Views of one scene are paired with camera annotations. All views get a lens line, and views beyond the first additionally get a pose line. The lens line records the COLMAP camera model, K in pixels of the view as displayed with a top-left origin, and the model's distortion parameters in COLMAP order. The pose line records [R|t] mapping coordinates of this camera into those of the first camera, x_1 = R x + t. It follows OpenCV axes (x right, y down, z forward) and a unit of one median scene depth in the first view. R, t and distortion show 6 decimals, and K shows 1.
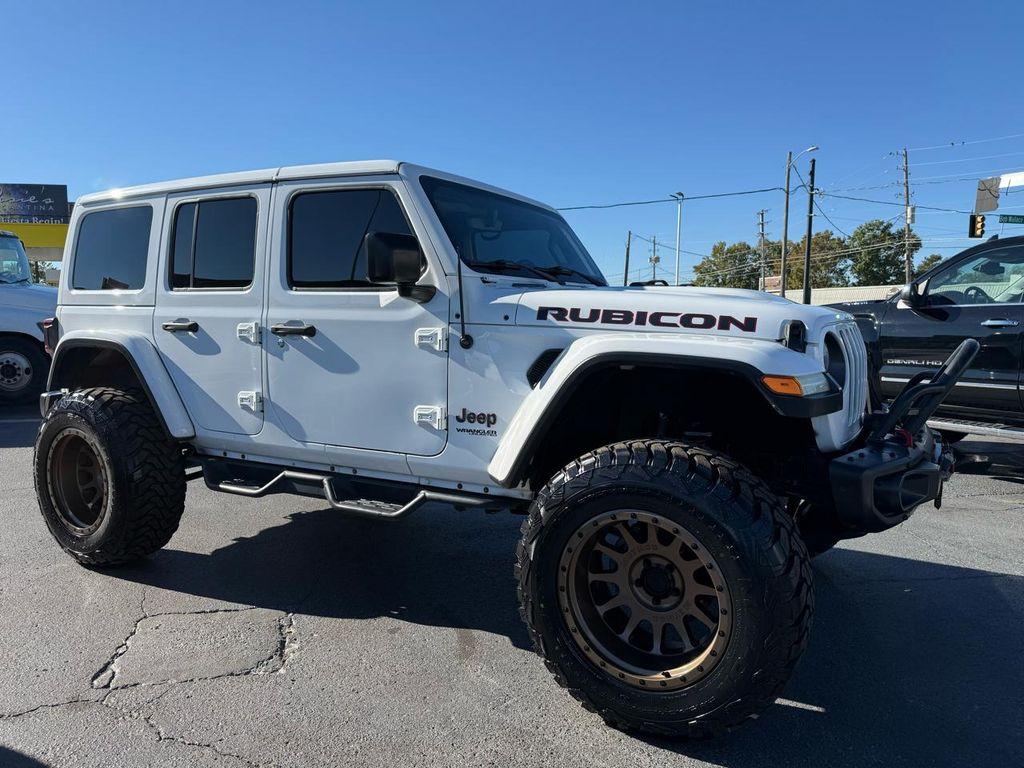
lens RADIAL K [[714.8, 0, 517.5], [0, 714.8, 393.5], [0, 0, 1]] dist [0.132049, -0.179726]
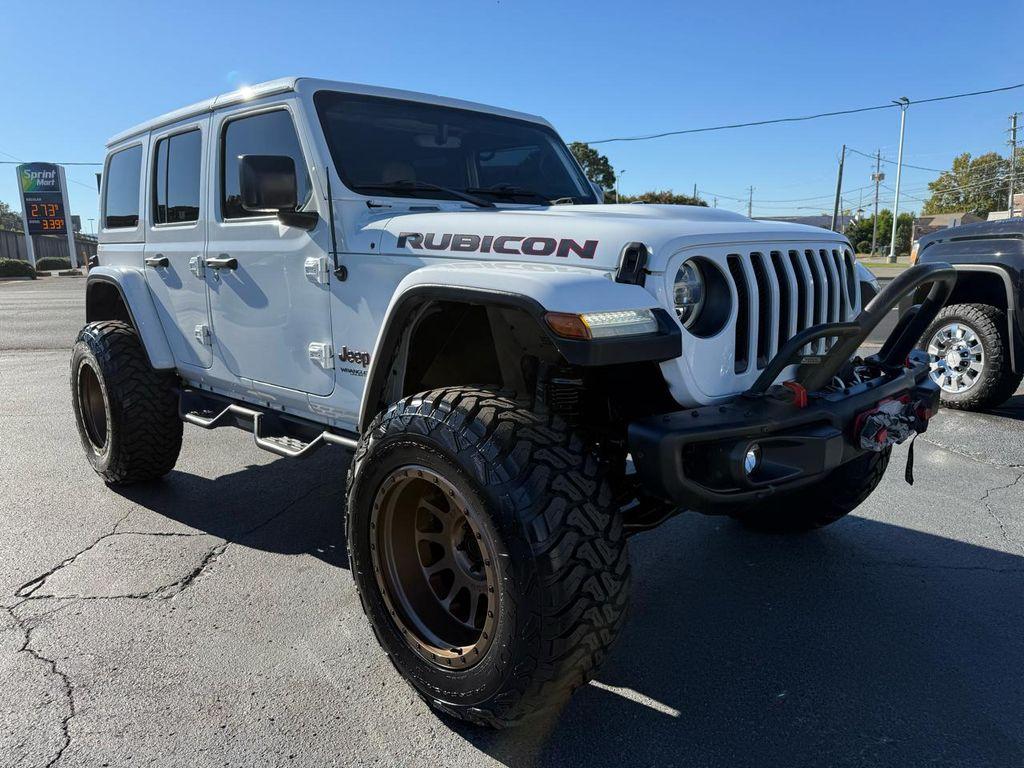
lens RADIAL K [[714.8, 0, 517.5], [0, 714.8, 393.5], [0, 0, 1]] dist [0.132049, -0.179726]
pose [[0.963867, 0.033146, -0.264313, 0.385310], [-0.009226, 0.995787, 0.091229, -0.005737], [0.266223, -0.085494, 0.960112, 0.155661]]
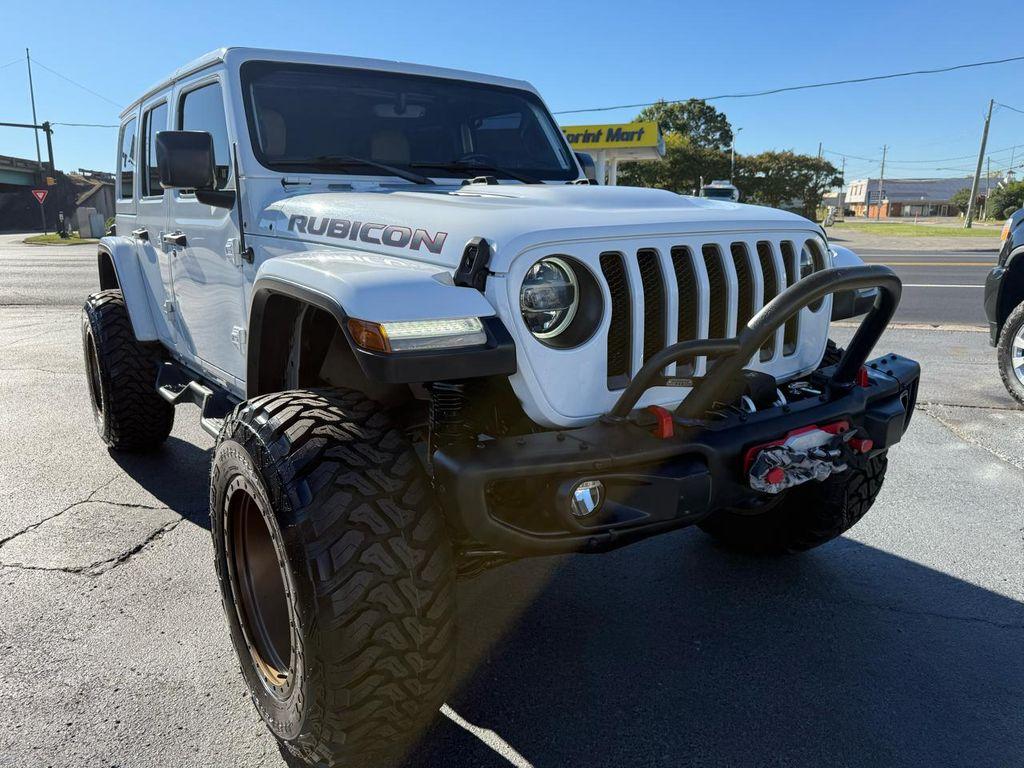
lens RADIAL K [[720.0, 0, 512.0], [0, 720.0, 384.0], [0, 0, 1]] dist [0.079461, -0.085790]
pose [[0.910035, 0.086572, -0.405390, 0.572518], [-0.035297, 0.990580, 0.132306, -0.045188], [0.413025, -0.106094, 0.904519, 0.311312]]
